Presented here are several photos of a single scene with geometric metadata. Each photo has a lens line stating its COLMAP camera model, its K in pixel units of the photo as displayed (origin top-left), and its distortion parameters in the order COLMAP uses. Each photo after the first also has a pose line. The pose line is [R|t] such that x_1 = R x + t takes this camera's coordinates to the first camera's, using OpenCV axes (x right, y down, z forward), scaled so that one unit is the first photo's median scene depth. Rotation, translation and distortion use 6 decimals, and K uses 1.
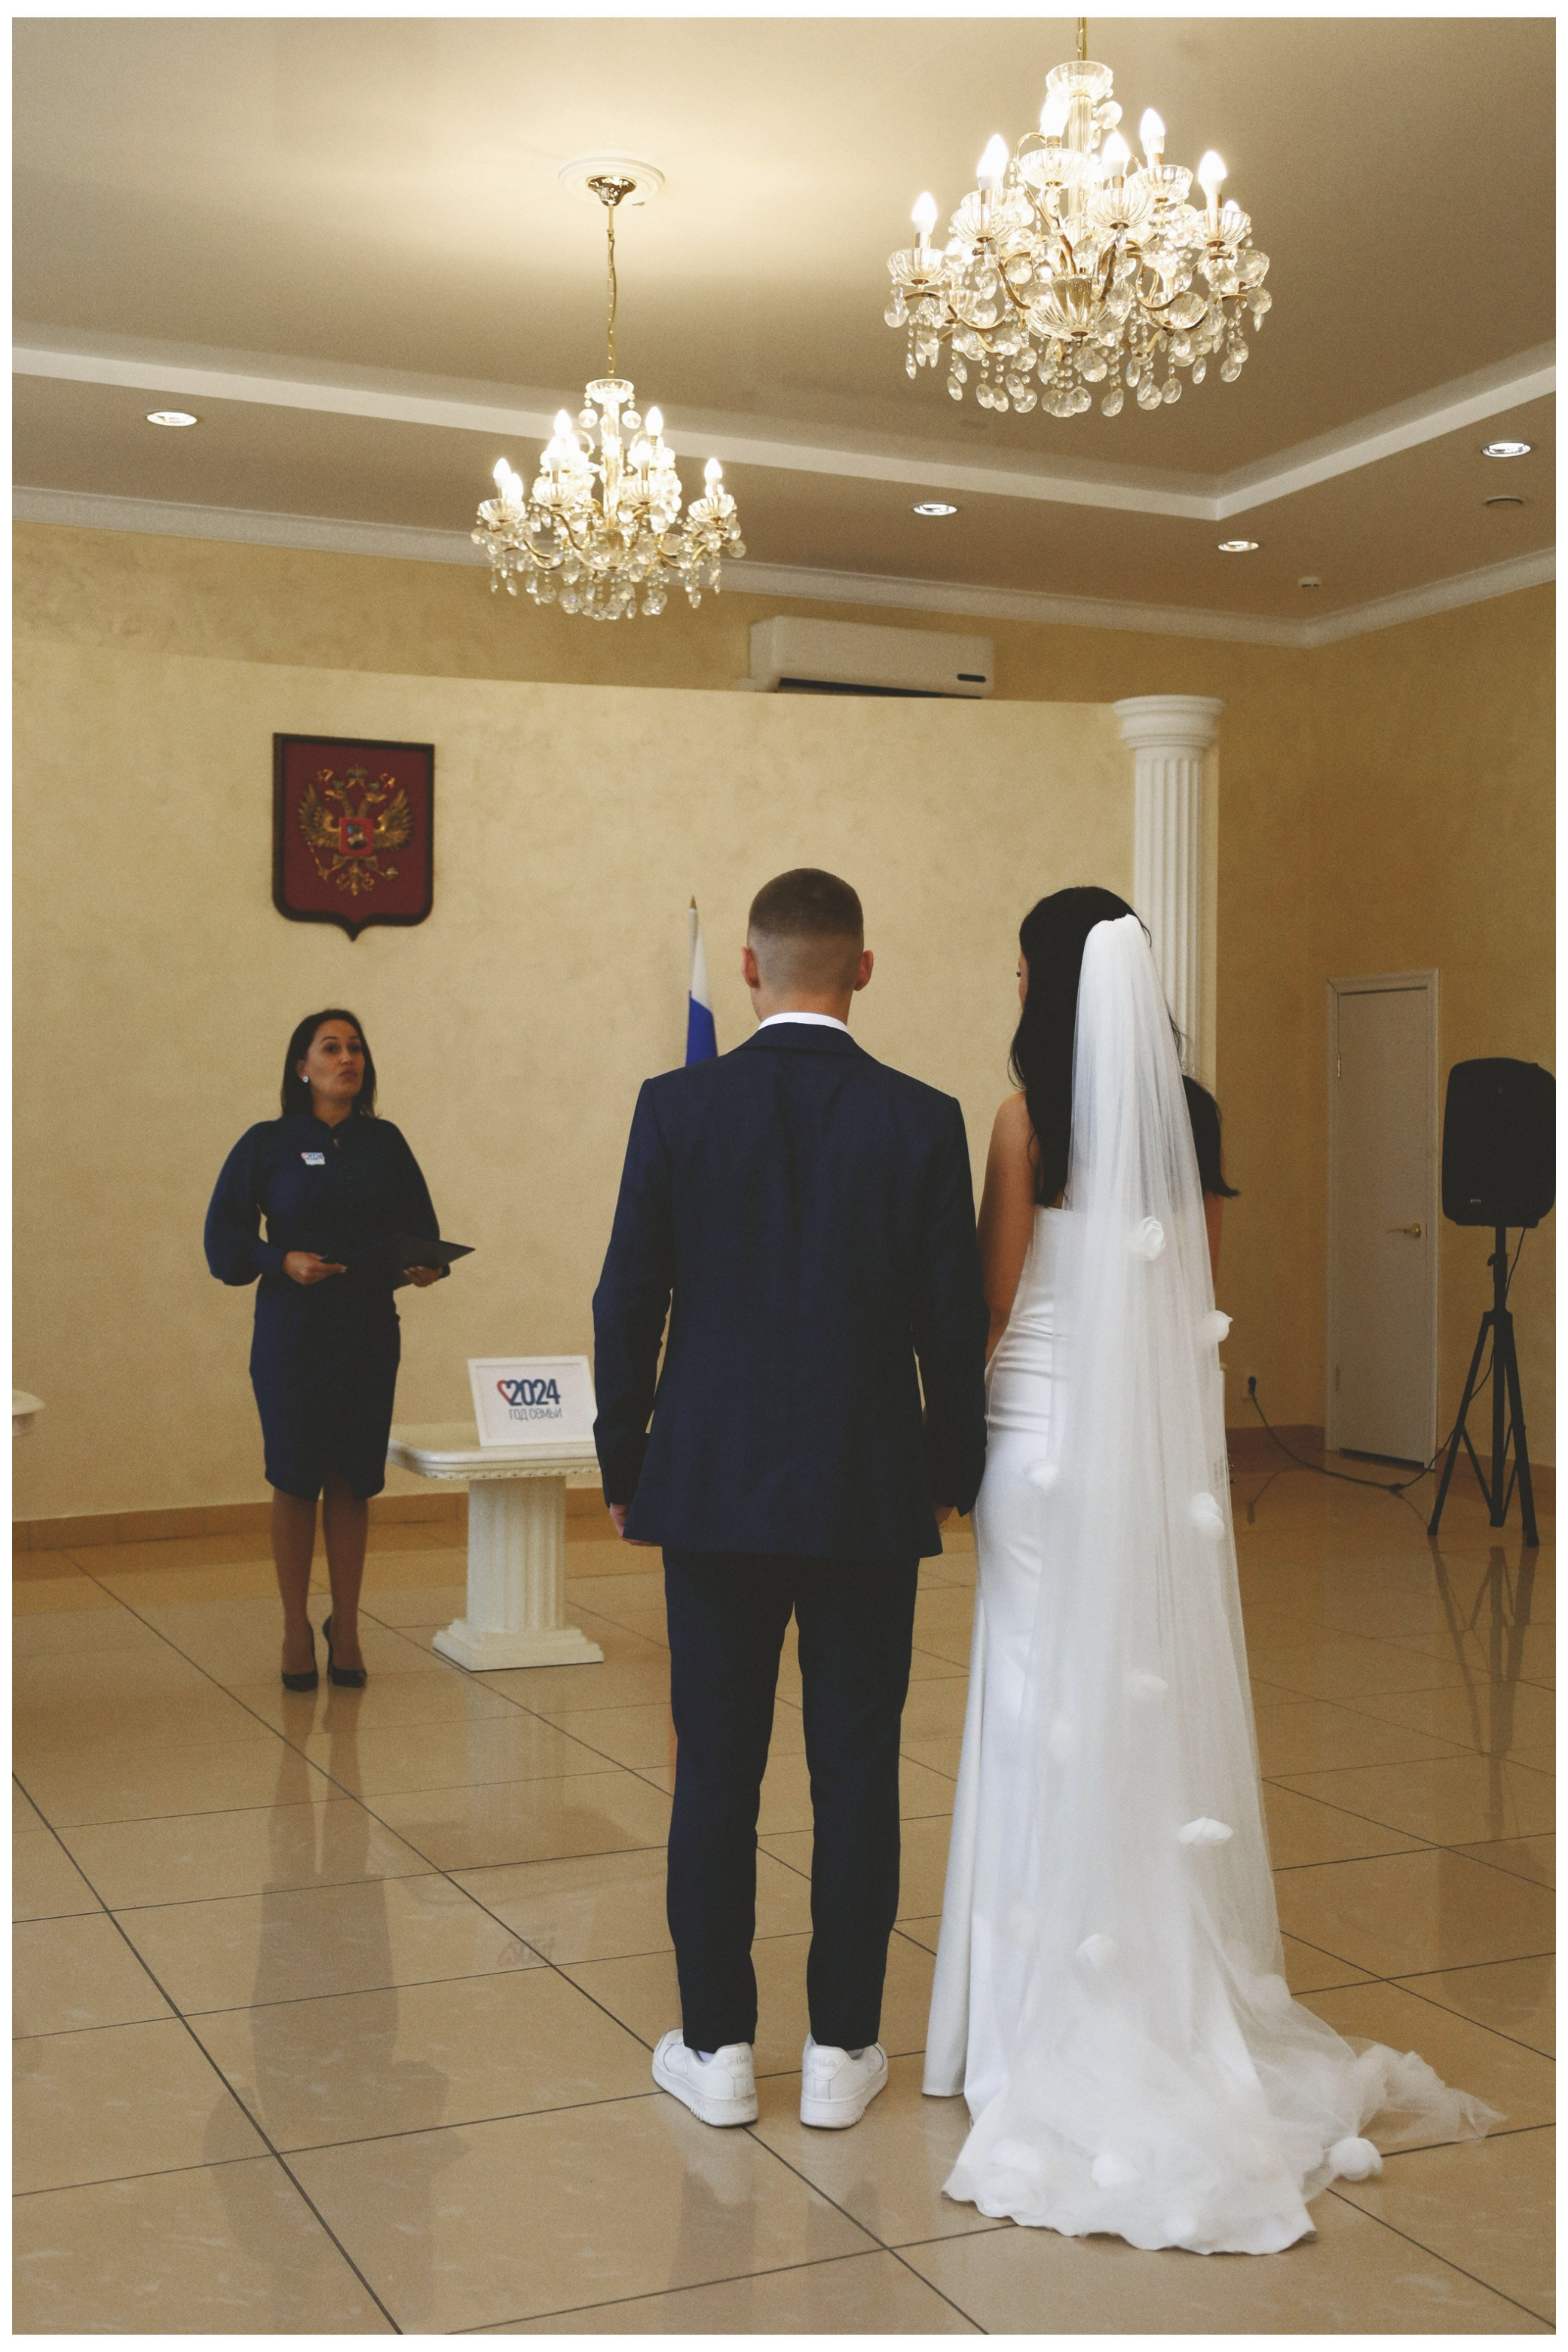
lens RADIAL K [[2648.6, 0, 782.0], [0, 2648.6, 1238.5], [0, 0, 1]] dist [-0.025644, 0.207691]
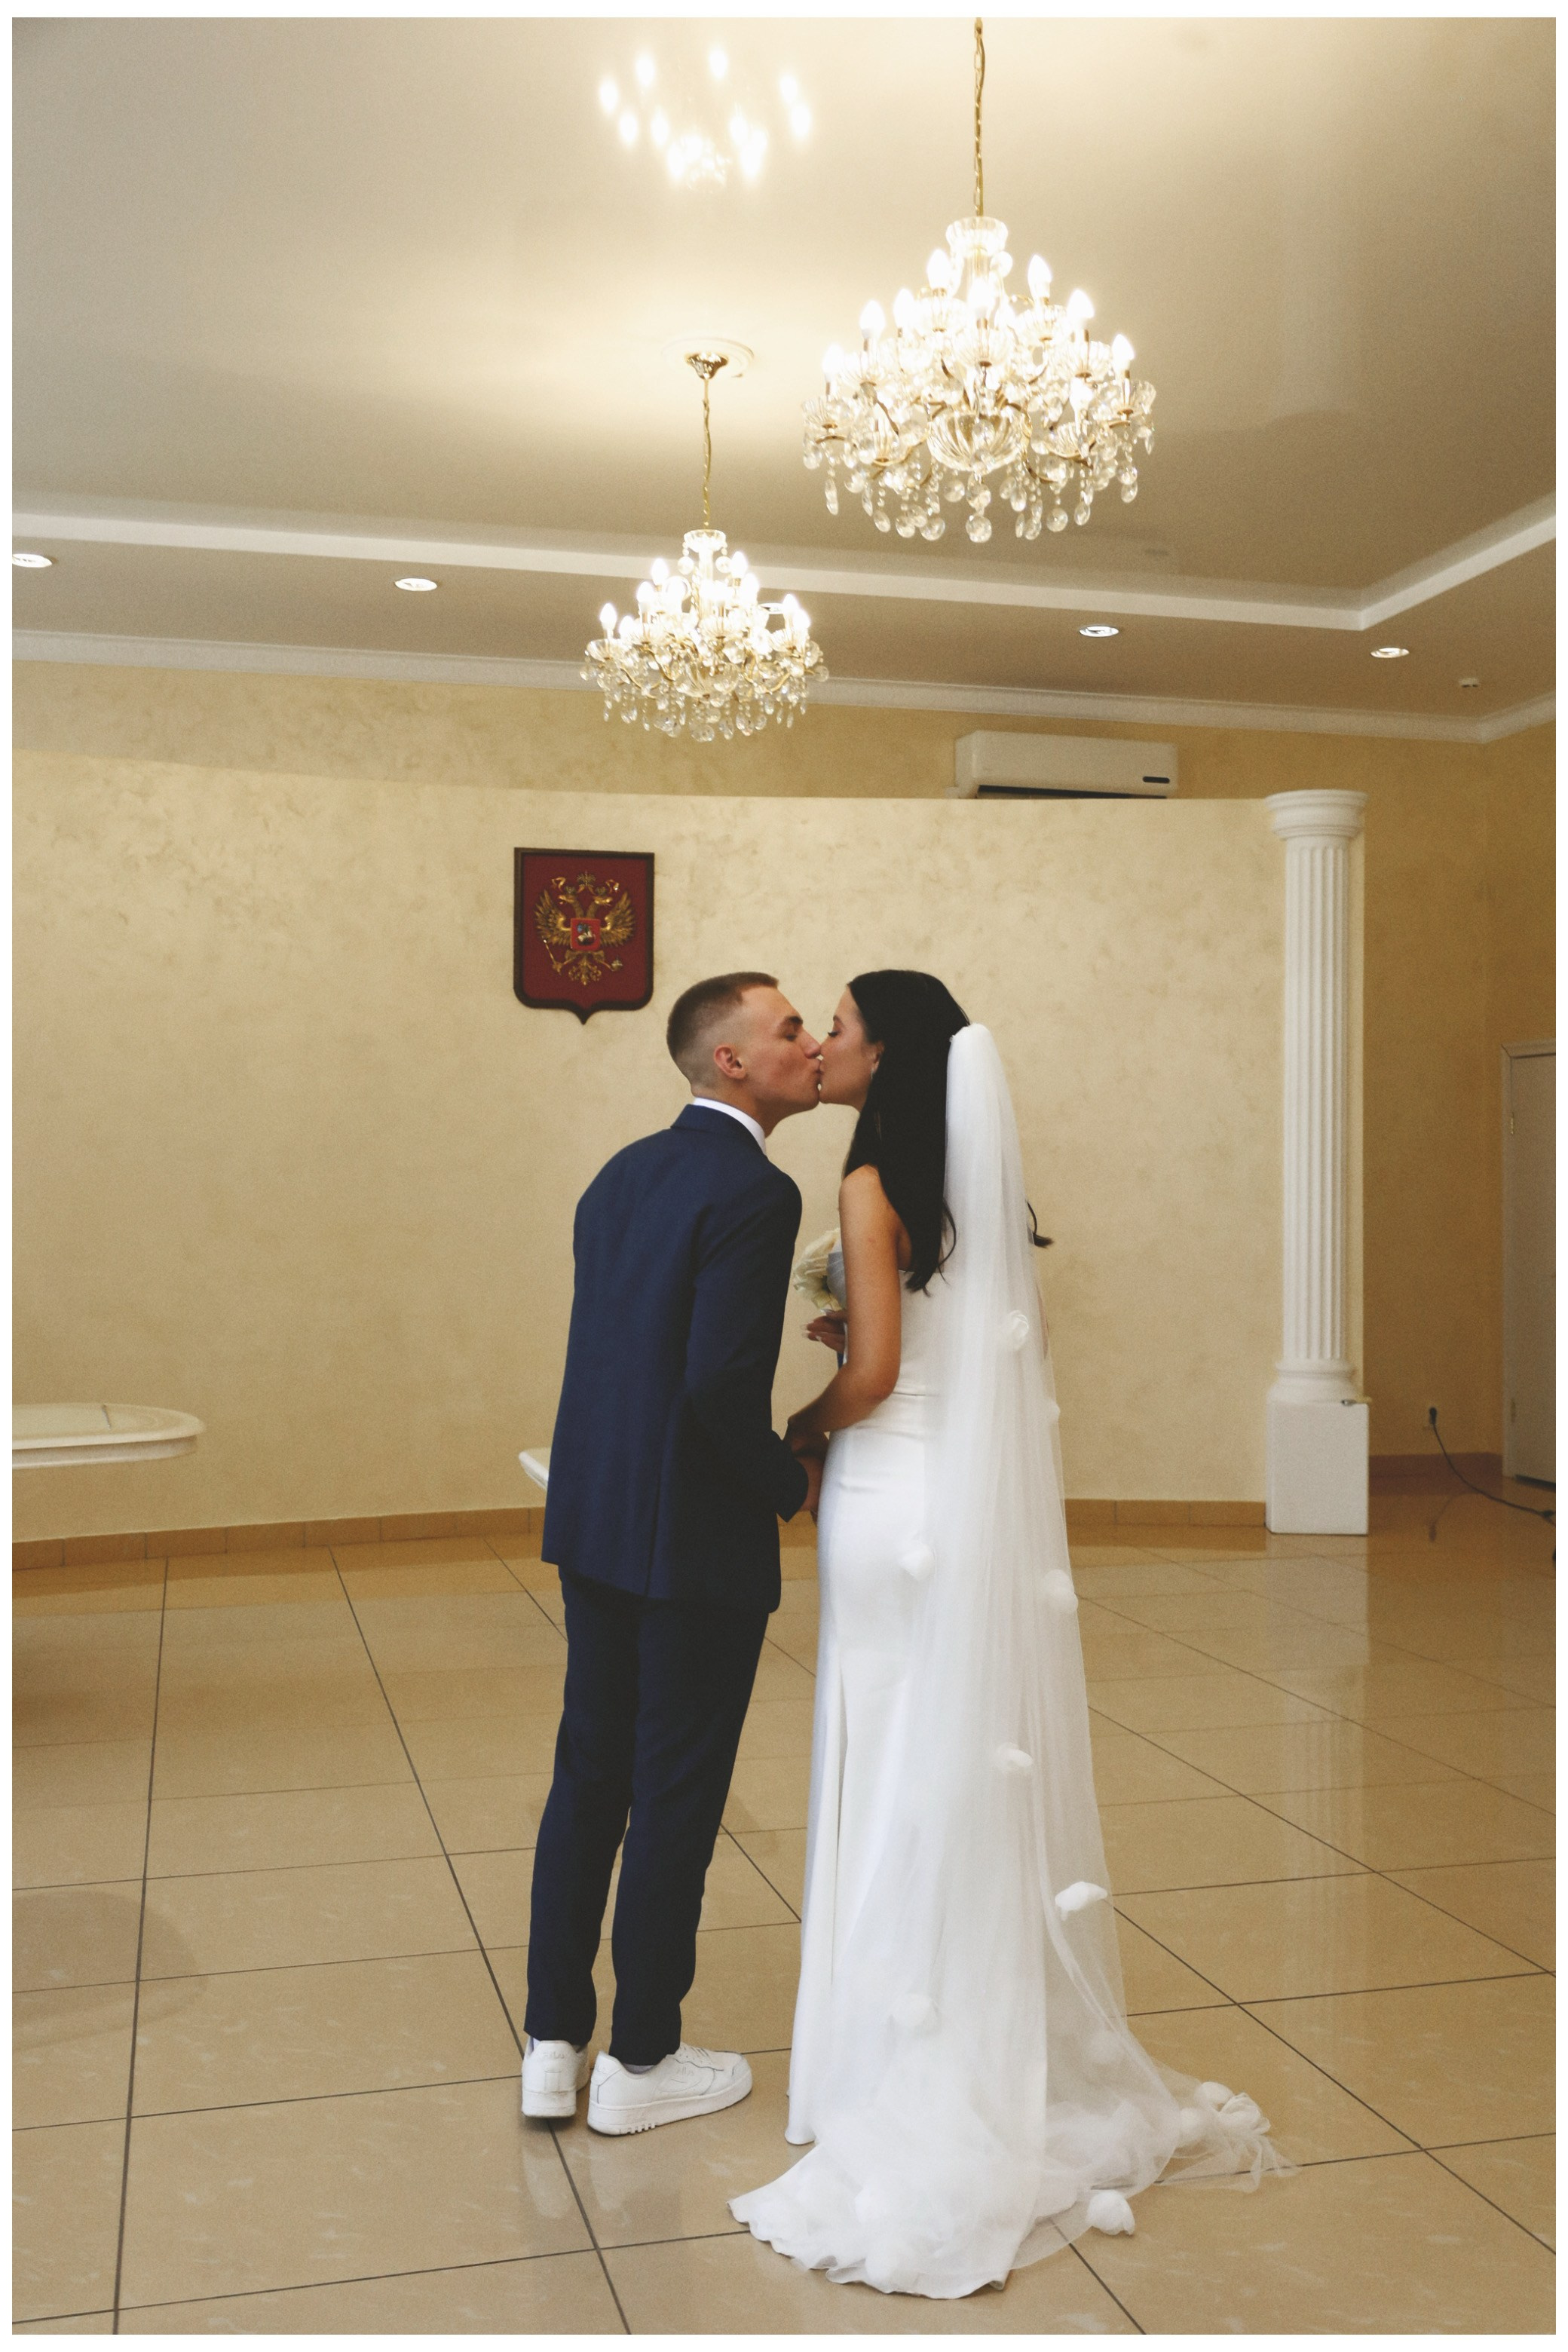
lens RADIAL K [[2270.5, 0, 786.1], [0, 2270.5, 1219.0], [0, 0, 1]] dist [0.000956, -0.011007]
pose [[0.985704, -0.000883, -0.168485, 0.093108], [-0.002795, 0.999763, -0.021593, -0.006105], [0.168464, 0.021756, 0.985468, 0.038181]]
